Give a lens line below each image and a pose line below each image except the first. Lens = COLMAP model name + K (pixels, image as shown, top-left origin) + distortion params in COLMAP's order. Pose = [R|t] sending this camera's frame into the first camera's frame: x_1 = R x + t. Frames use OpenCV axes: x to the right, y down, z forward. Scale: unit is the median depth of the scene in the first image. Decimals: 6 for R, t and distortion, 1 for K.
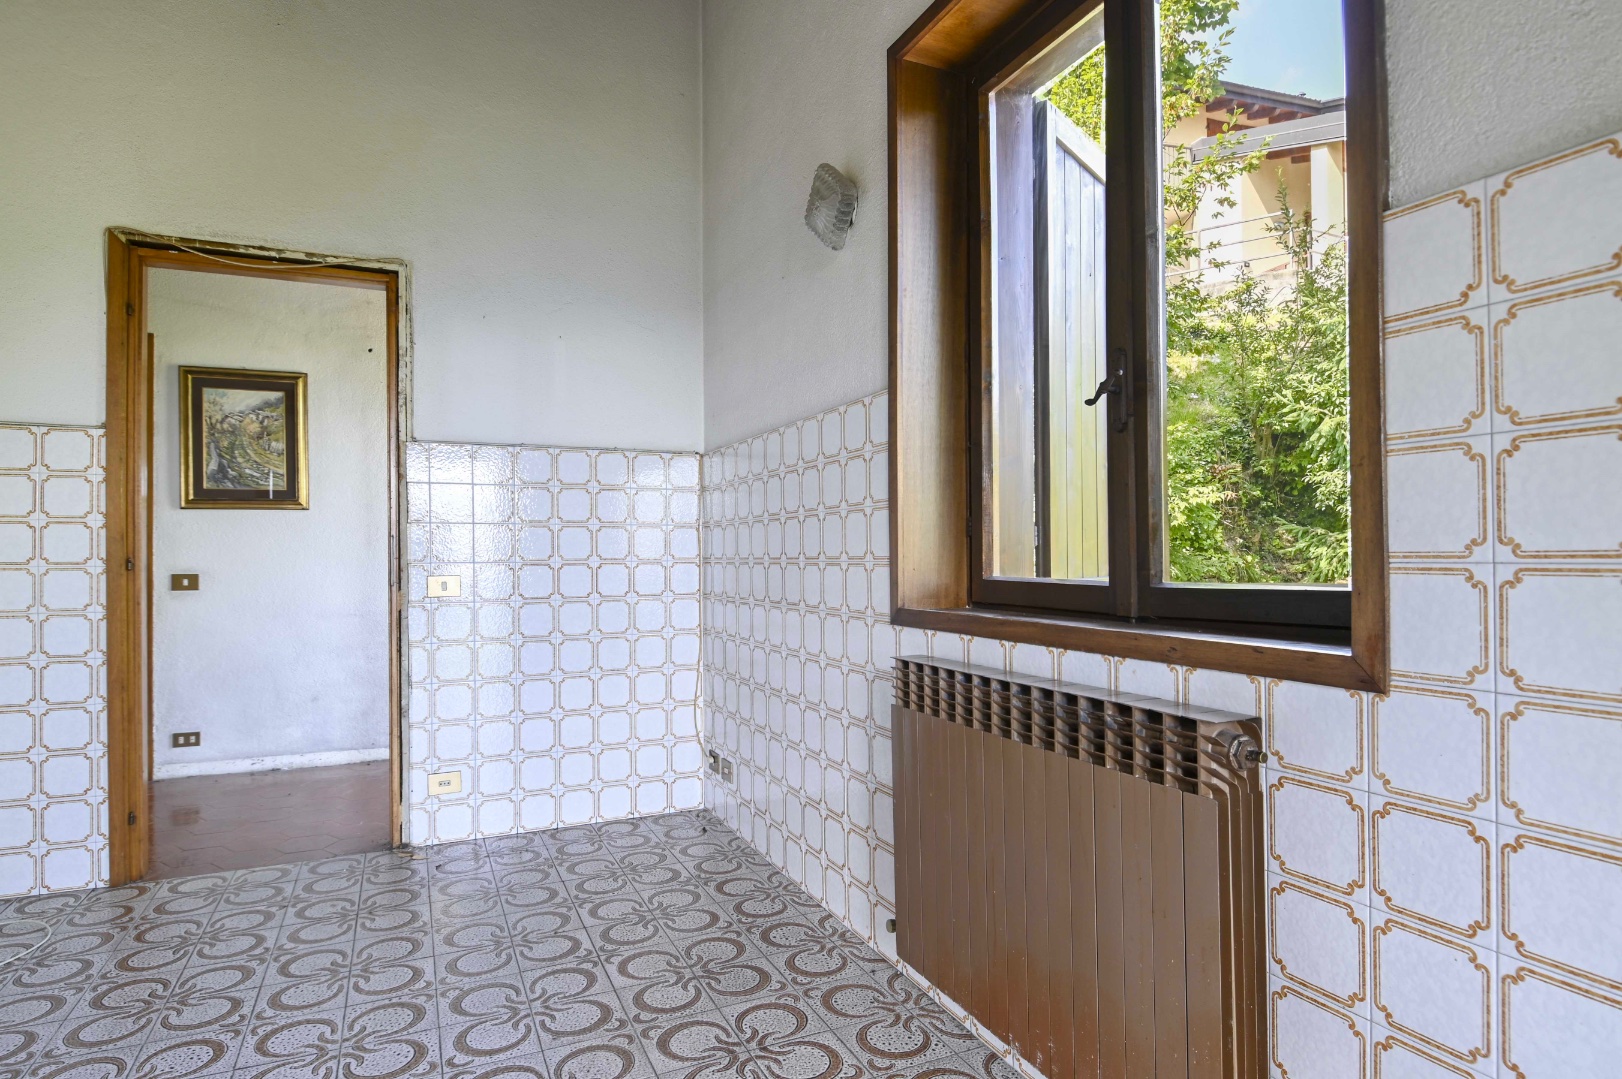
lens RADIAL K [[866.8, 0, 809.0], [0, 866.8, 553.0], [0, 0, 1]] dist [0.019404, -0.026657]
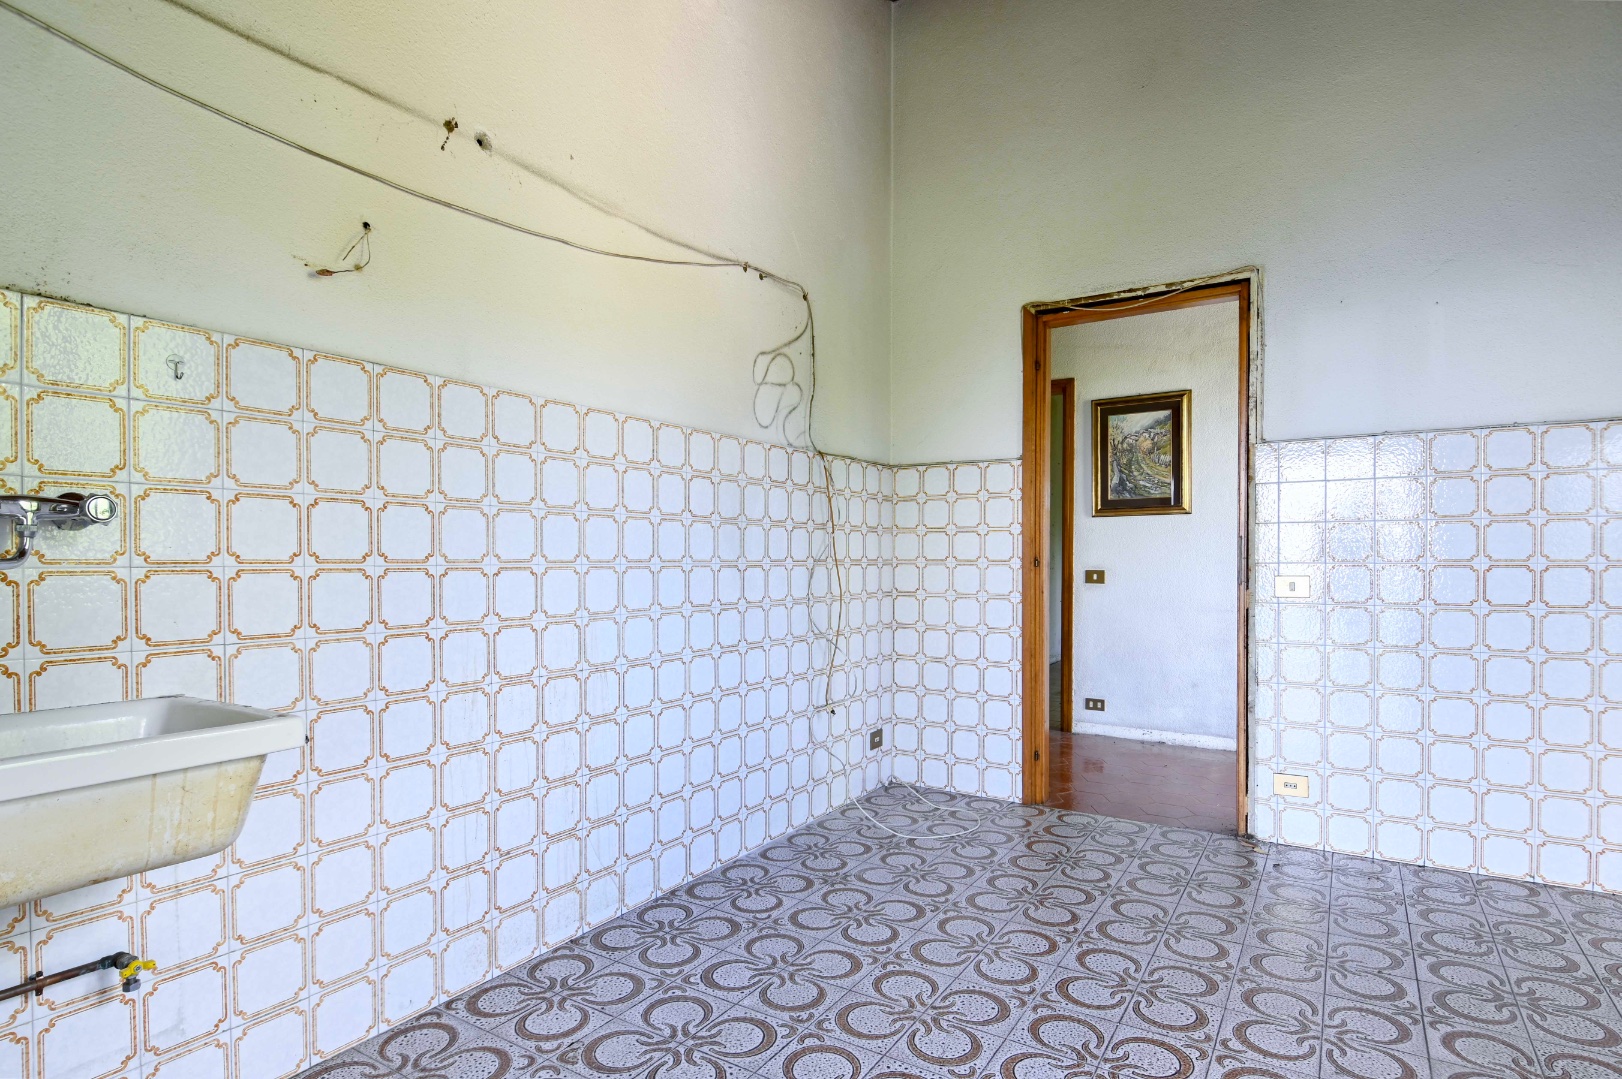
lens RADIAL K [[842.1, 0, 821.2], [0, 842.1, 571.0], [0, 0, 1]] dist [0.021858, -0.027357]
pose [[0.550484, 0.017391, -0.834664, 0.100897], [0.000864, 0.999771, 0.021401, -0.000681], [0.834845, -0.012502, 0.550343, 0.030281]]
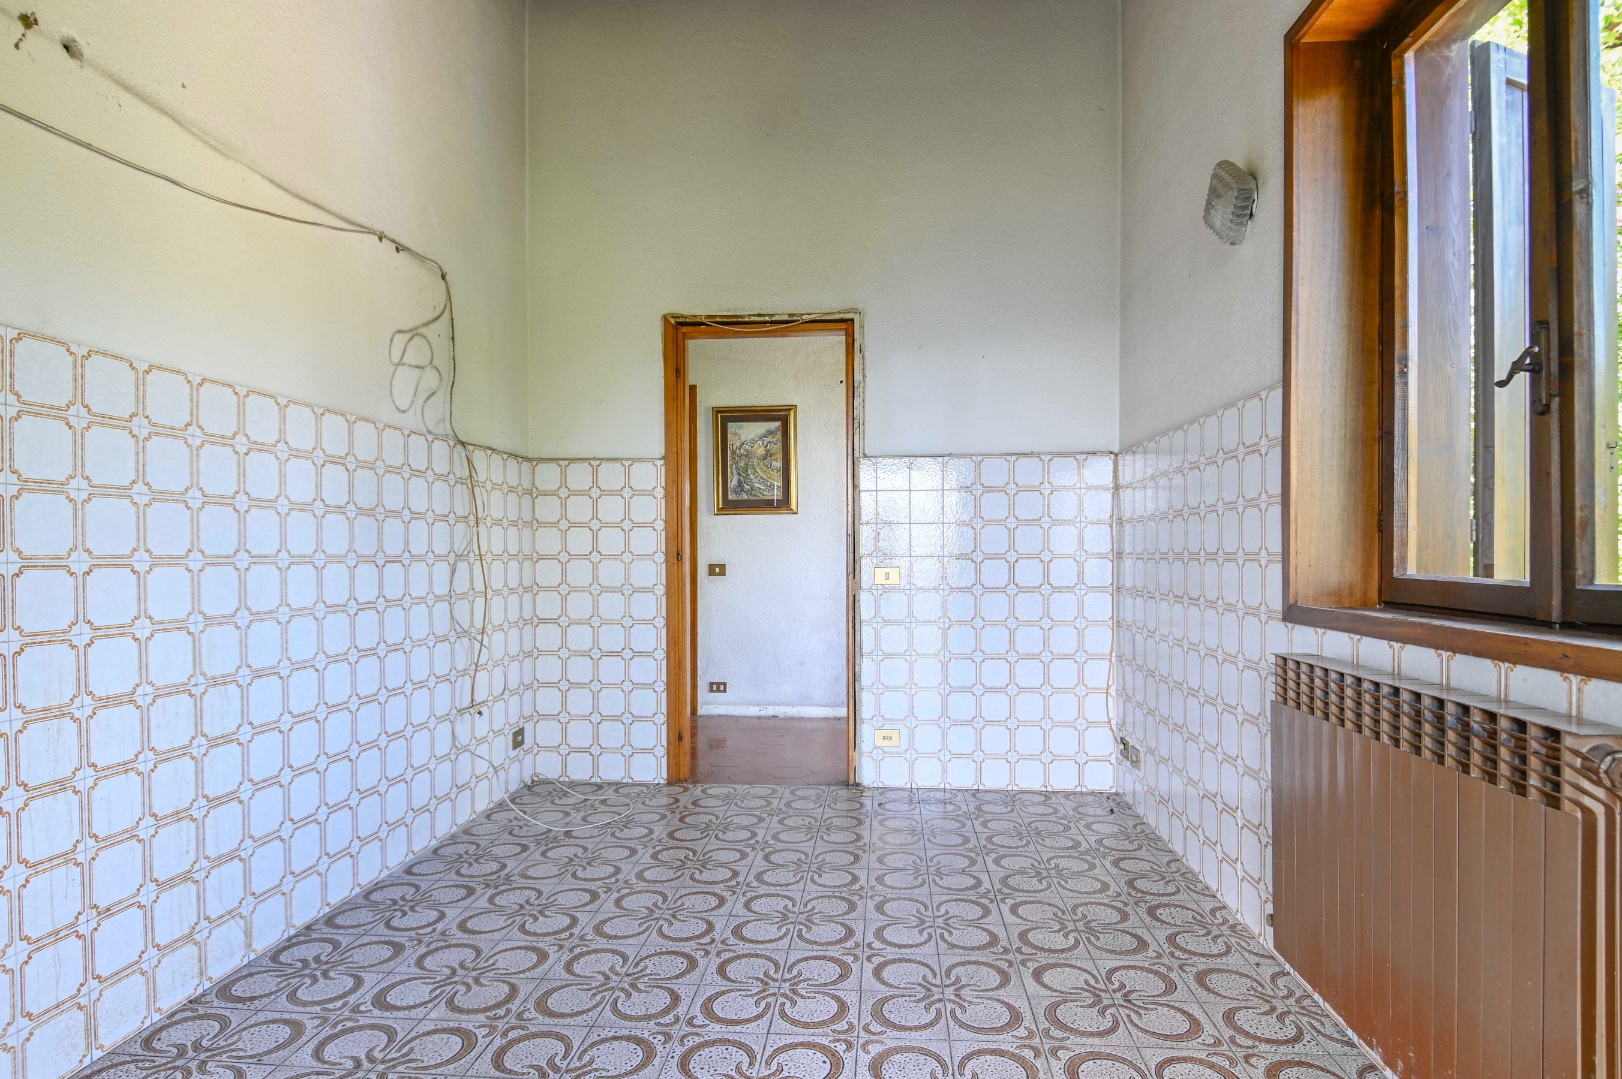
lens RADIAL K [[837.2, 0, 824.7], [0, 837.2, 563.9], [0, 0, 1]] dist [0.020447, -0.026265]
pose [[0.873794, 0.010485, -0.486184, 0.081615], [-0.001105, 0.999808, 0.019576, -0.001125], [0.486295, -0.016568, 0.873637, -0.068640]]
